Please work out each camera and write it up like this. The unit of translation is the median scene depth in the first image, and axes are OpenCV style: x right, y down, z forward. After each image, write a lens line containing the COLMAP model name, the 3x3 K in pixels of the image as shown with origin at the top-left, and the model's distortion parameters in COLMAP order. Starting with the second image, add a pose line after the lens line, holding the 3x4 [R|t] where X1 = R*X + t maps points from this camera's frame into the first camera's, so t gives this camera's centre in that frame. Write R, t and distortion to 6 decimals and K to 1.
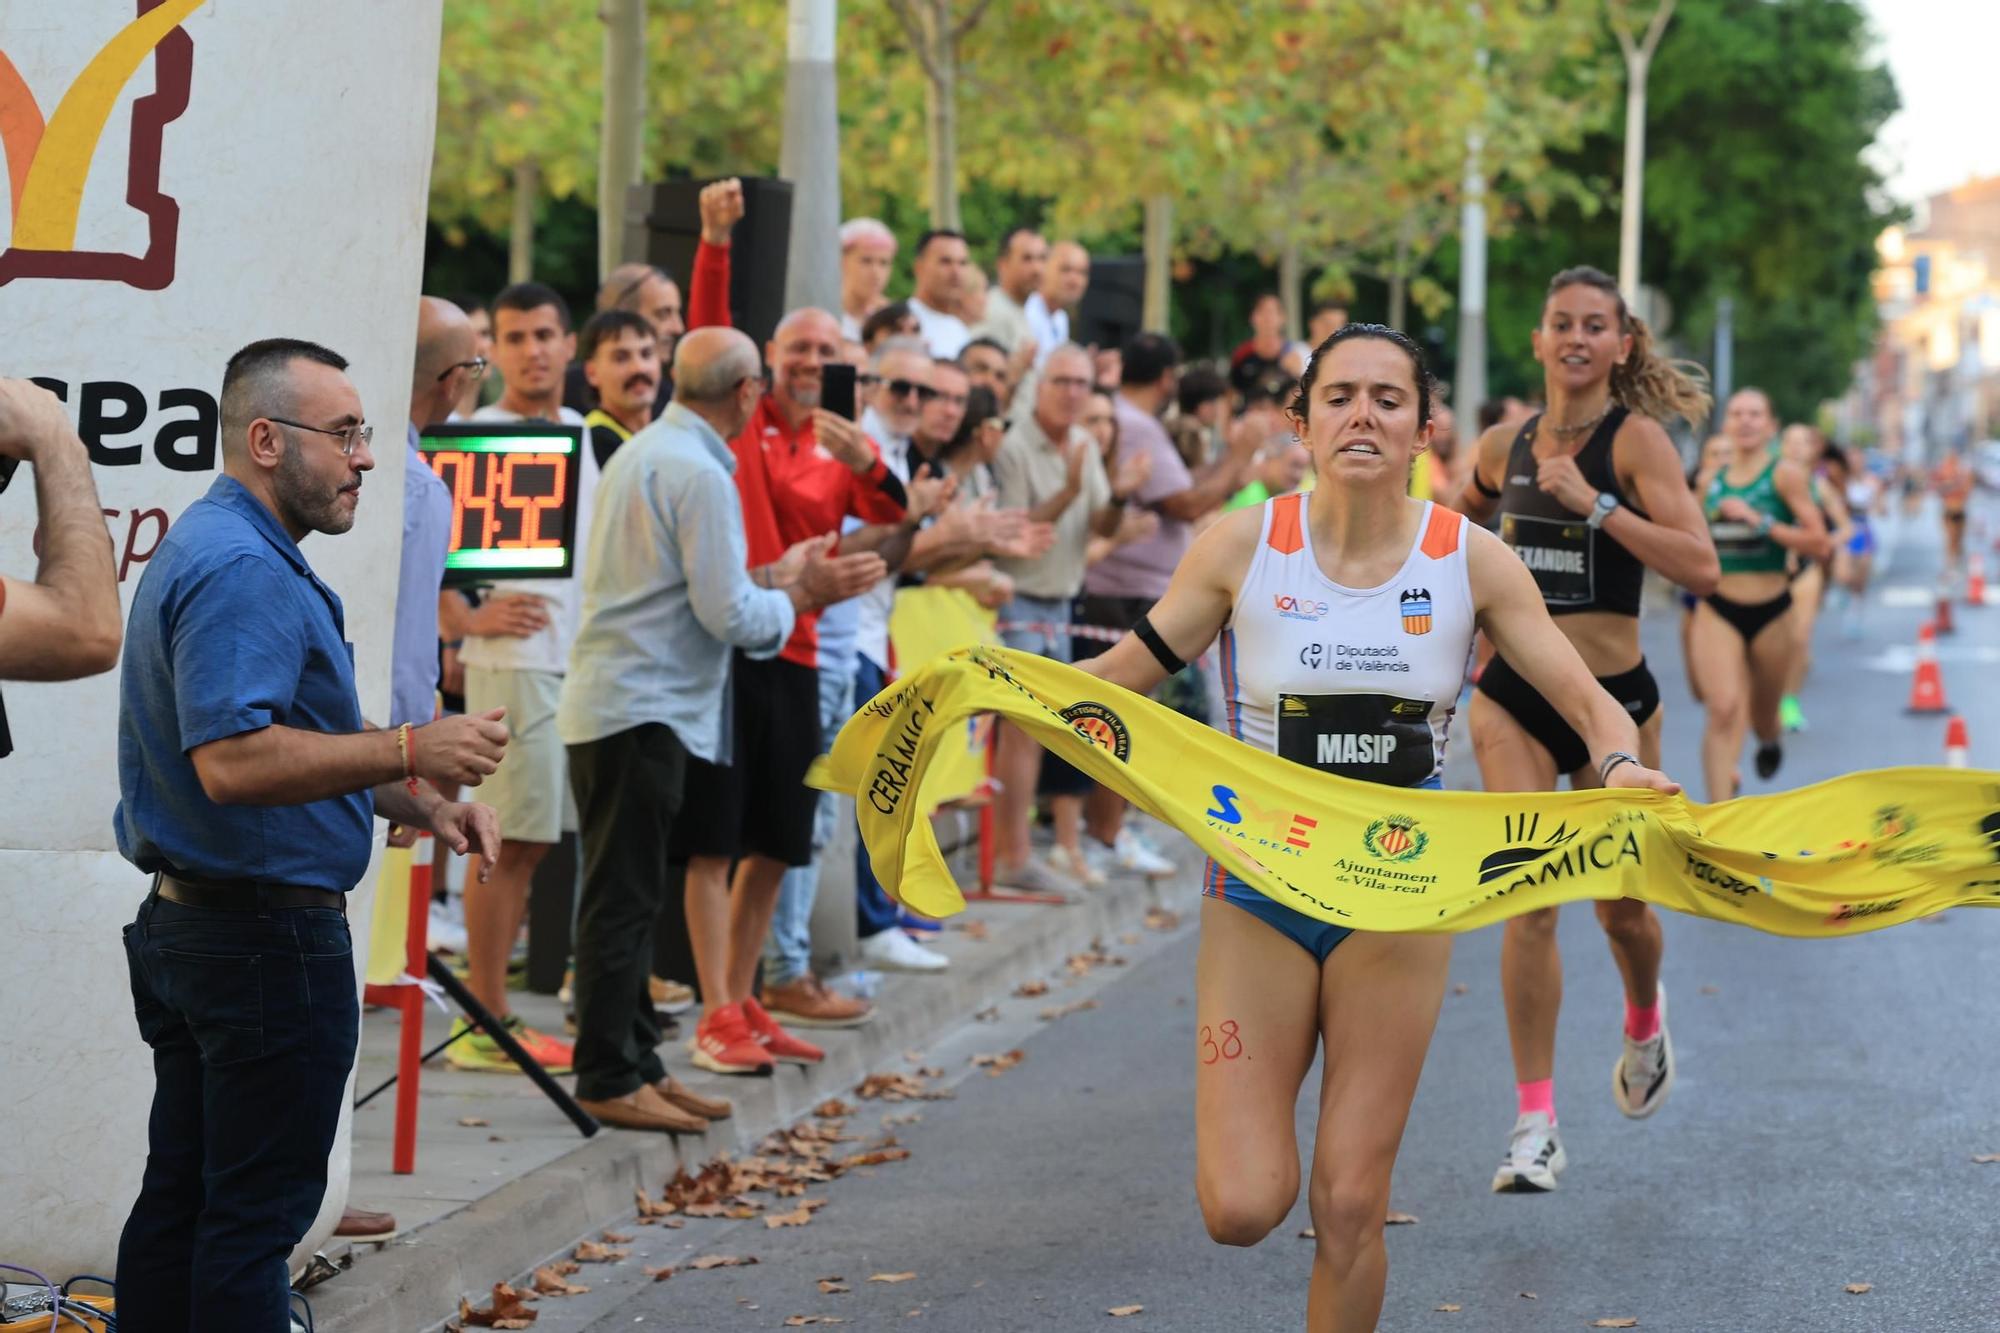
lens RADIAL K [[8339.7, 0, 1000.0], [0, 8339.7, 666.5], [0, 0, 1]] dist [0.974617, 0.289078]
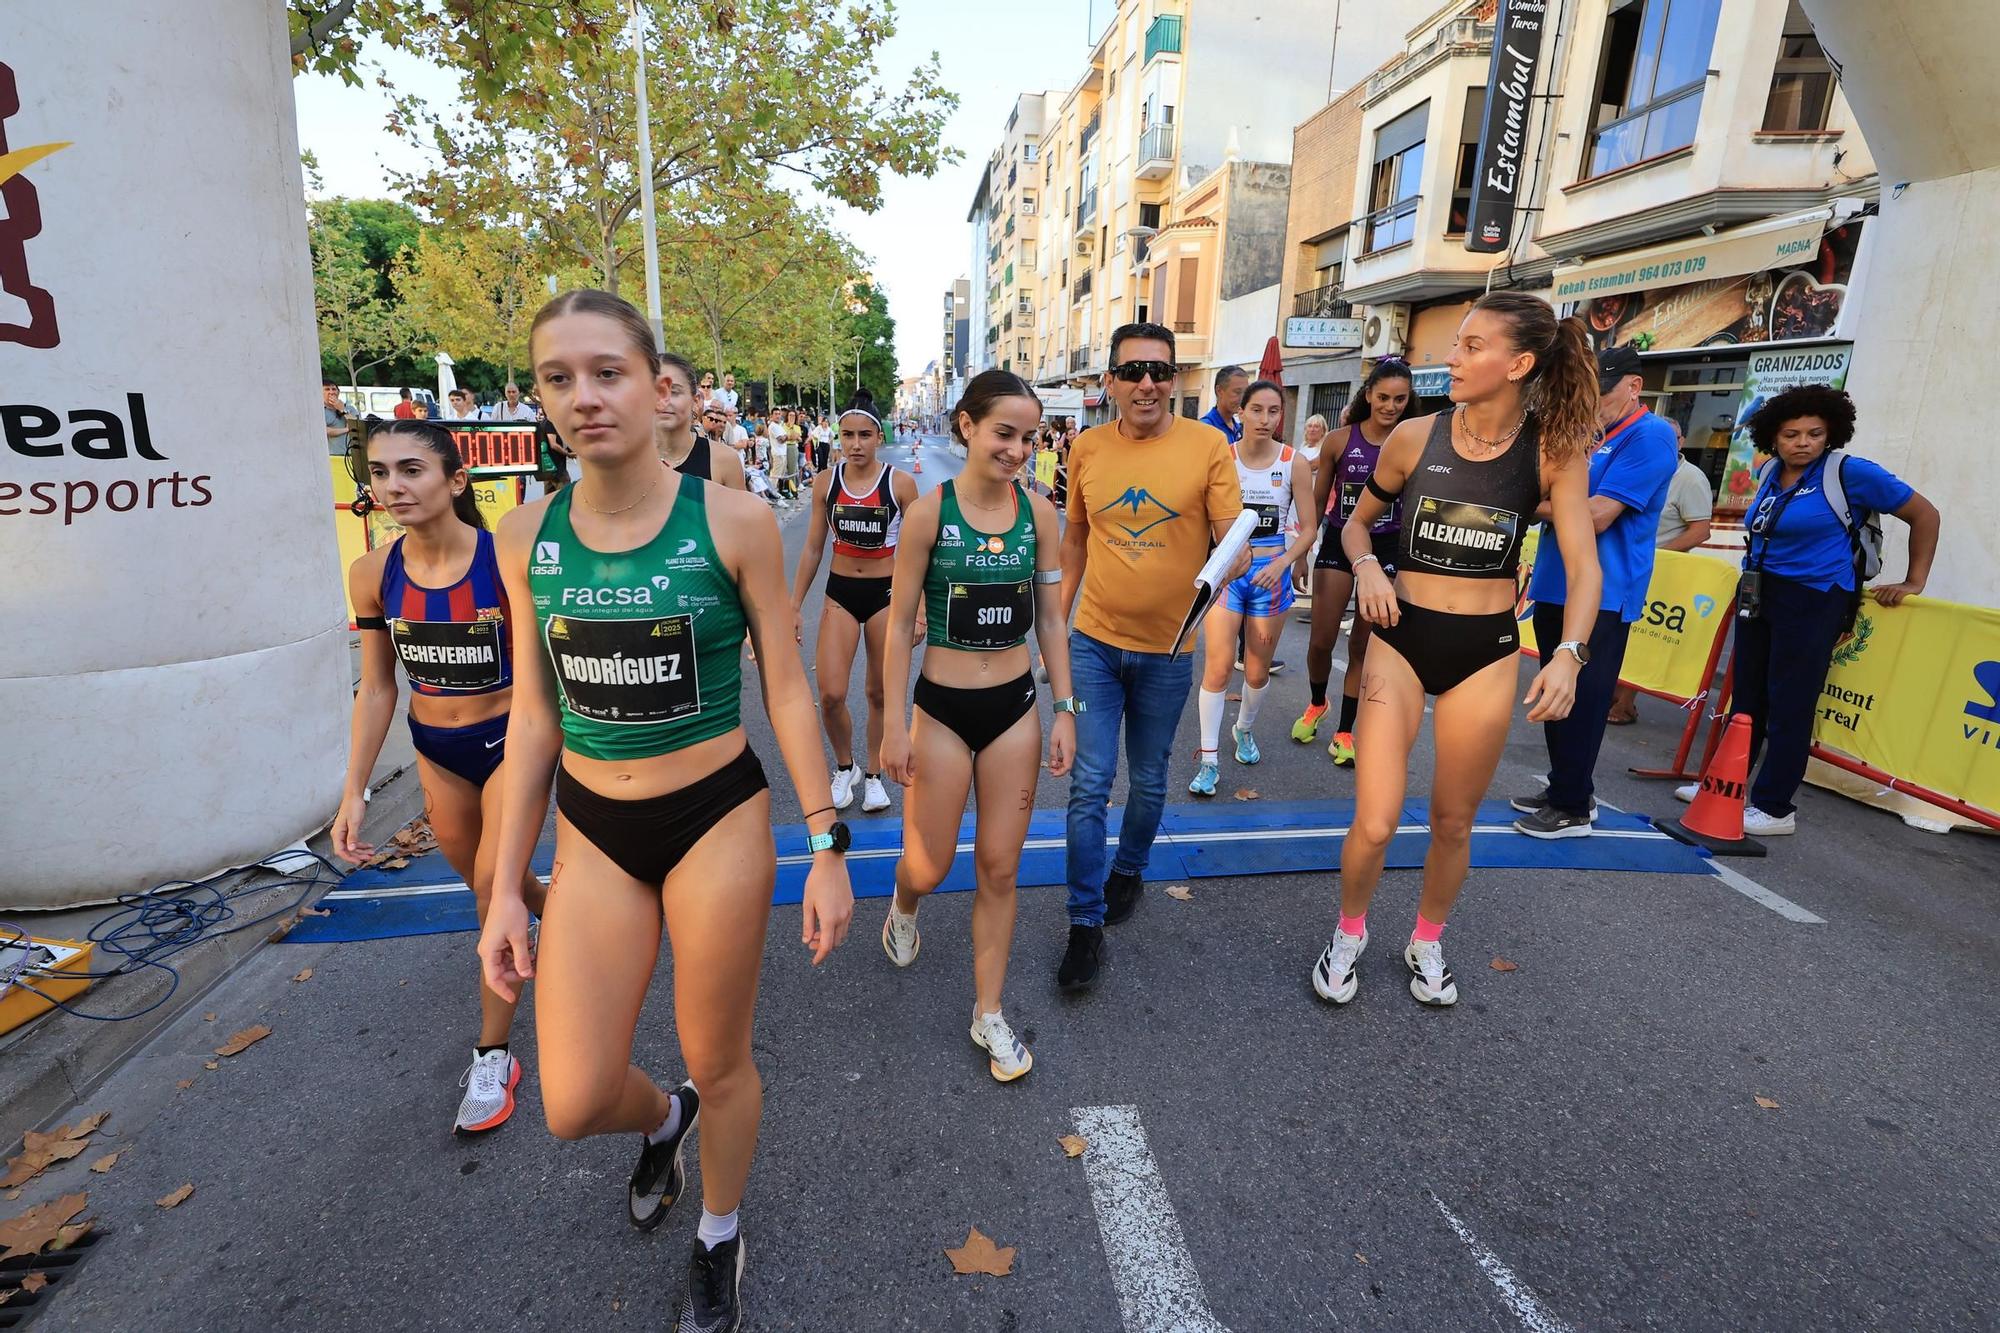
lens RADIAL K [[1028.0, 0, 1029.2], [0, 1028.0, 707.4], [0, 0, 1]] dist [-0.001843, -0.000431]
pose [[0.971210, -0.050367, 0.232838, 0.017259], [-0.008354, 0.969592, 0.244586, -0.012429], [-0.238077, -0.239489, 0.941257, 0.343291]]
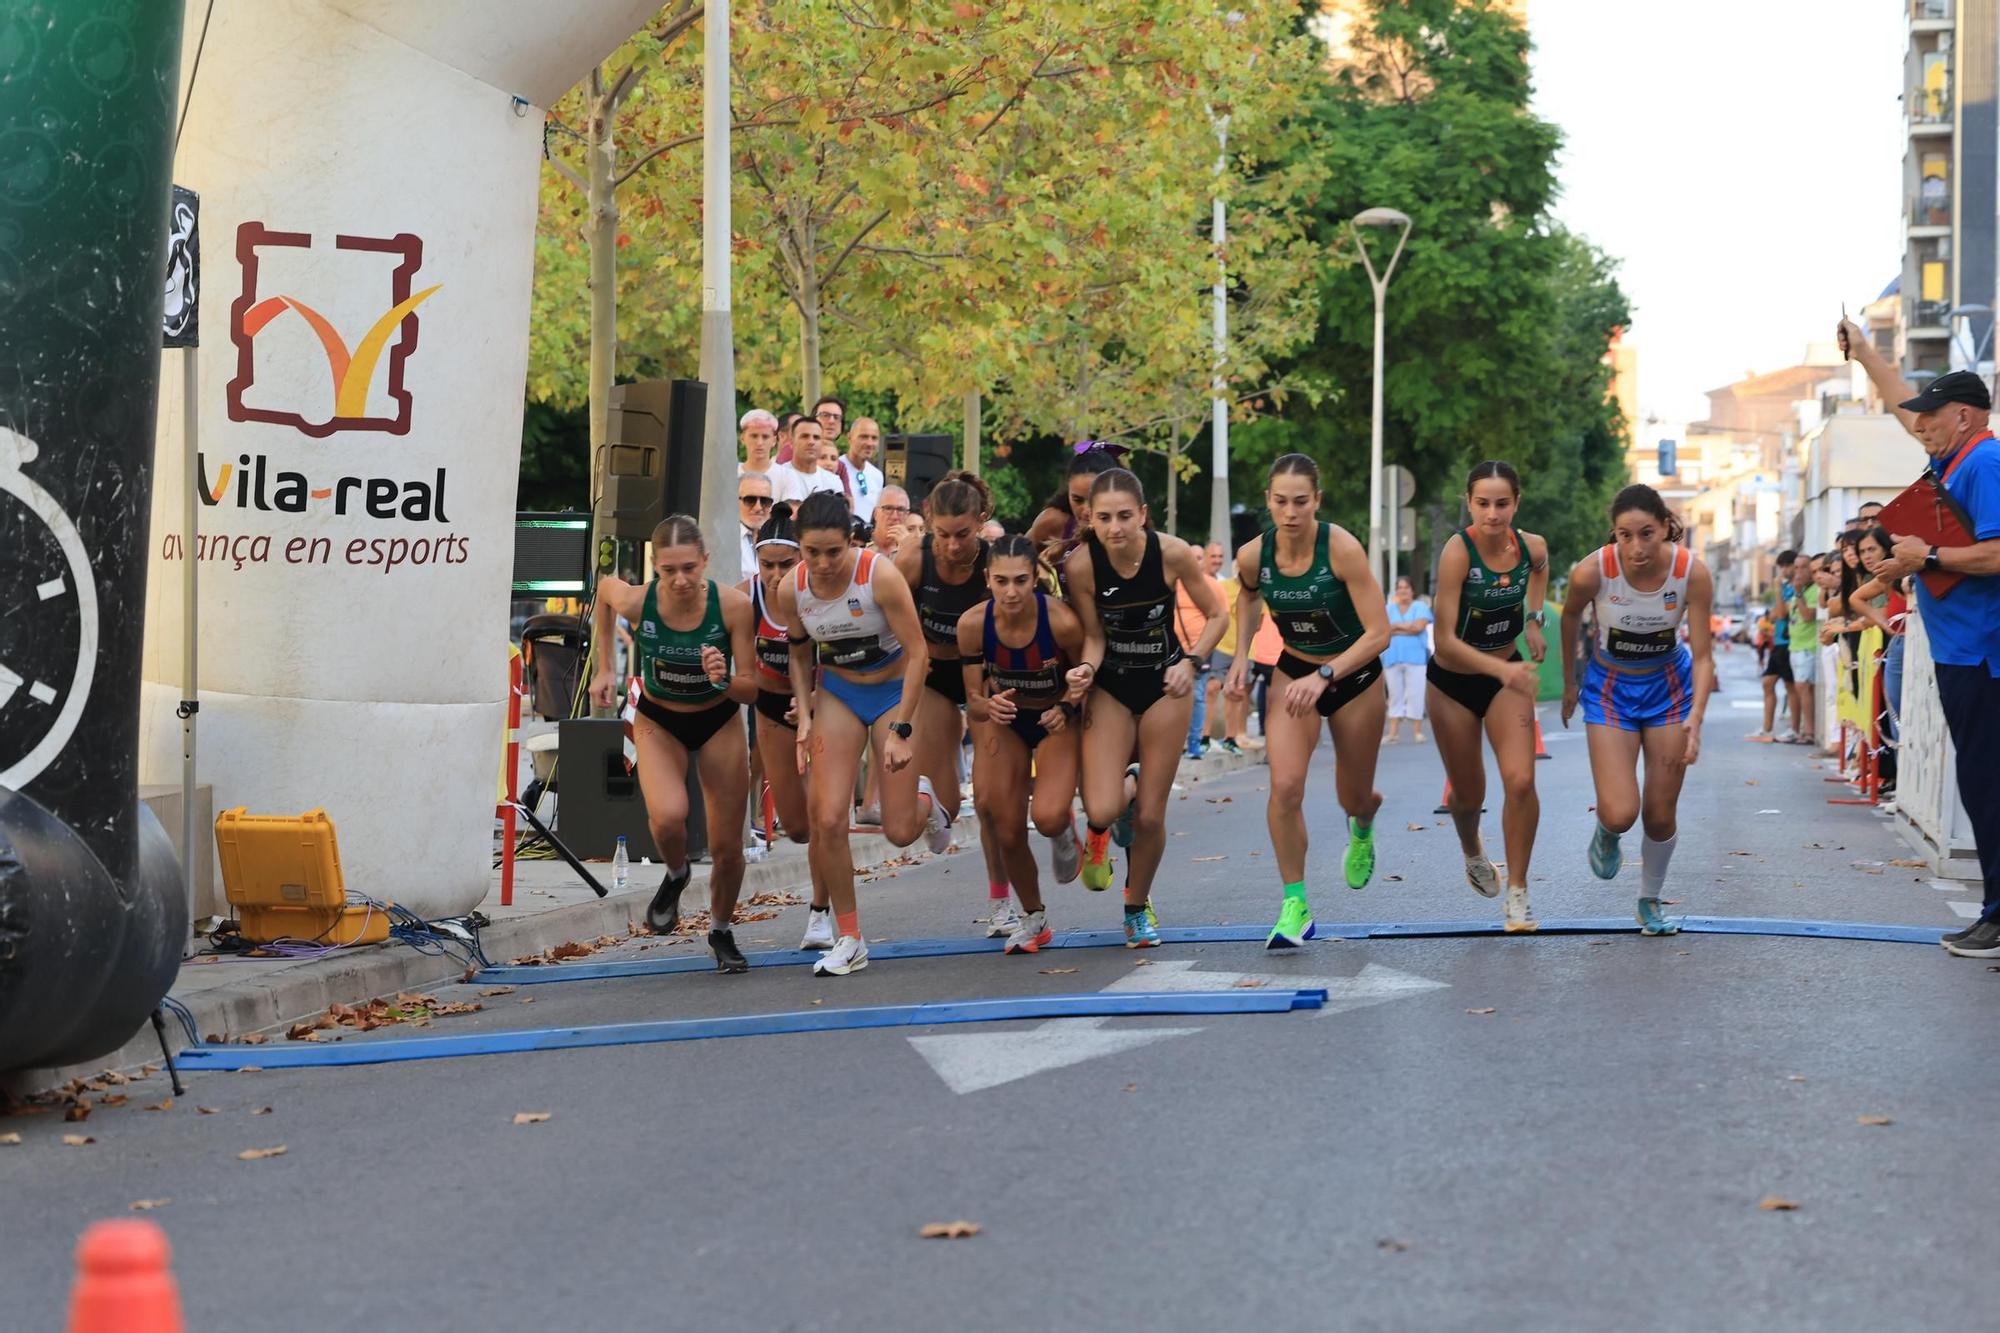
lens RADIAL K [[9474.2, 0, 1000.0], [0, 9474.2, 666.5], [0, 0, 1]] dist [1.438550, 4.779906]
pose [[0.999884, -0.014874, 0.003427, 0.018919], [0.014968, 0.999453, -0.029480, 0.039691], [-0.002986, 0.029528, 0.999559, -0.640796]]
